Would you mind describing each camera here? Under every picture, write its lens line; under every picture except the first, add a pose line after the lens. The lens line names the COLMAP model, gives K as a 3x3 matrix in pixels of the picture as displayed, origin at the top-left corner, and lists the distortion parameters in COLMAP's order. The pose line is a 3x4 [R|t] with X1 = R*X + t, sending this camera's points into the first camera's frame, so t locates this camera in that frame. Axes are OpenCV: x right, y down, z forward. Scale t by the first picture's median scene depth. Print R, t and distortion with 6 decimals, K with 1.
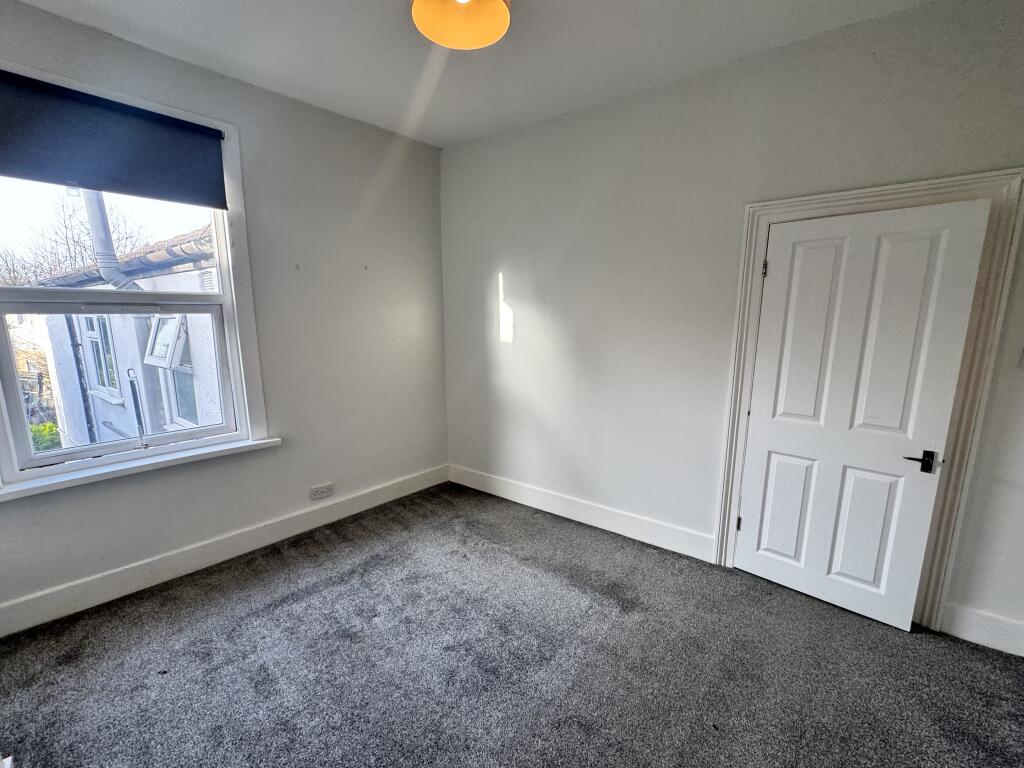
lens RADIAL K [[407.9, 0, 512.0], [0, 407.9, 384.0], [0, 0, 1]] dist [0.001251, -0.000101]
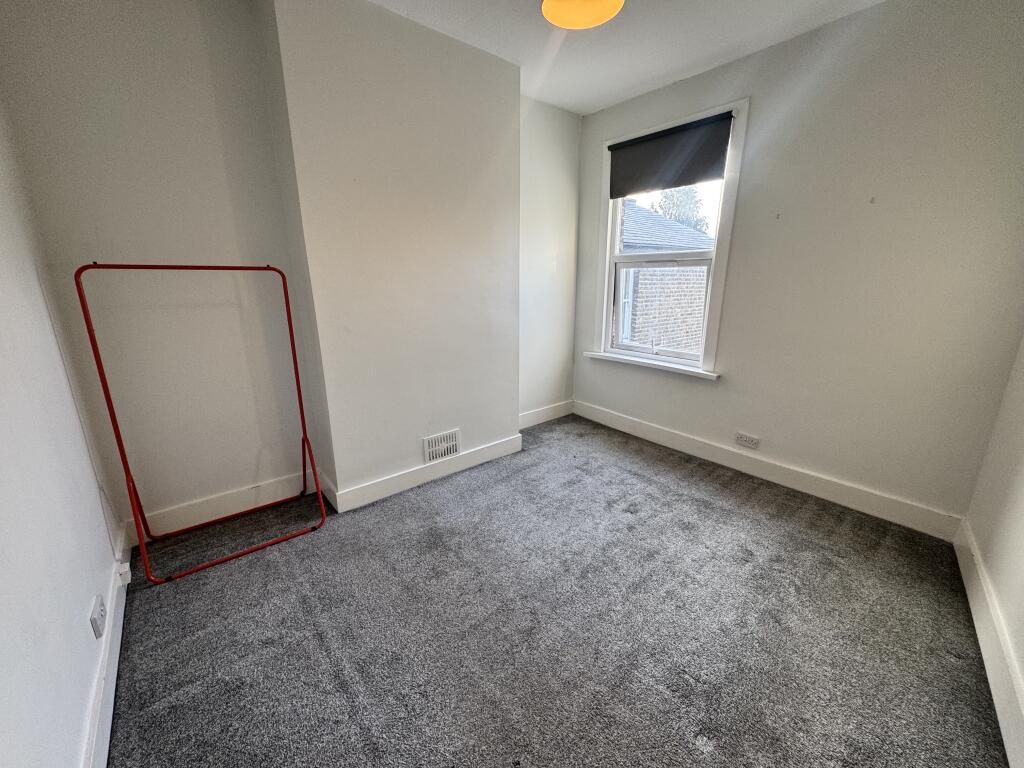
lens RADIAL K [[407.9, 0, 512.0], [0, 407.9, 384.0], [0, 0, 1]] dist [0.001251, -0.000101]
pose [[-0.124430, 0.249565, -0.960330, 0.641573], [-0.158833, 0.950361, 0.267554, -0.062340], [0.979433, 0.185824, -0.078614, 0.532851]]
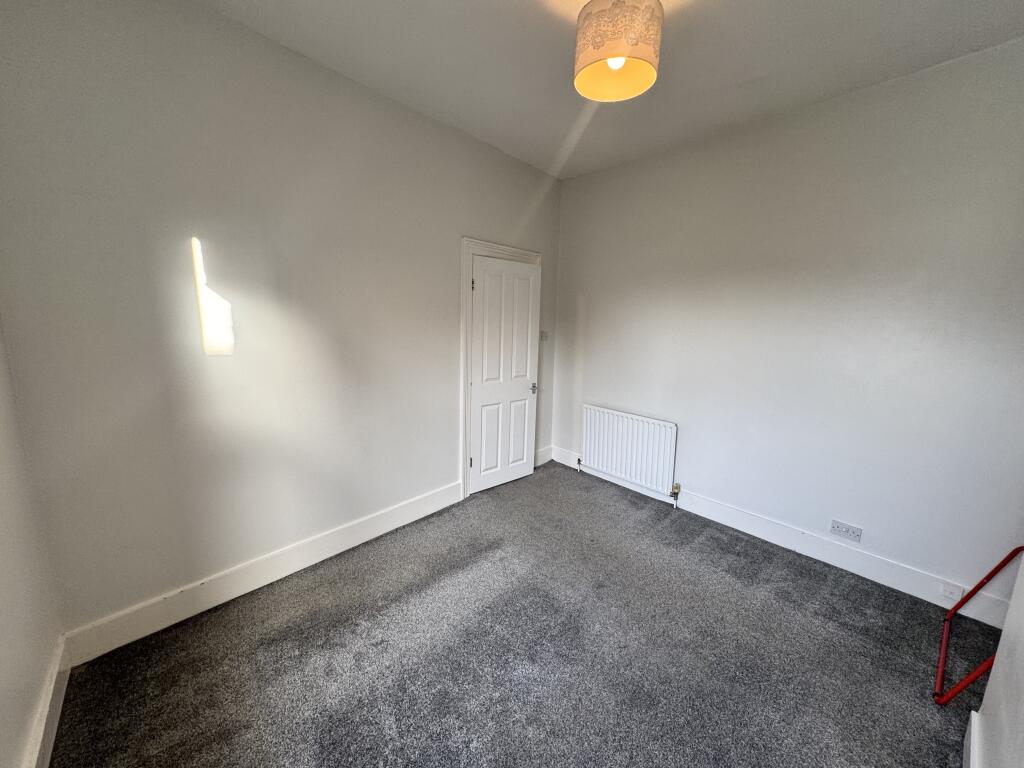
lens RADIAL K [[407.9, 0, 512.0], [0, 407.9, 384.0], [0, 0, 1]] dist [0.001251, -0.000101]
pose [[0.101218, -0.161600, 0.981652, -0.729248], [0.138749, 0.979369, 0.146918, -0.107557], [-0.985141, 0.121333, 0.121552, 0.610585]]
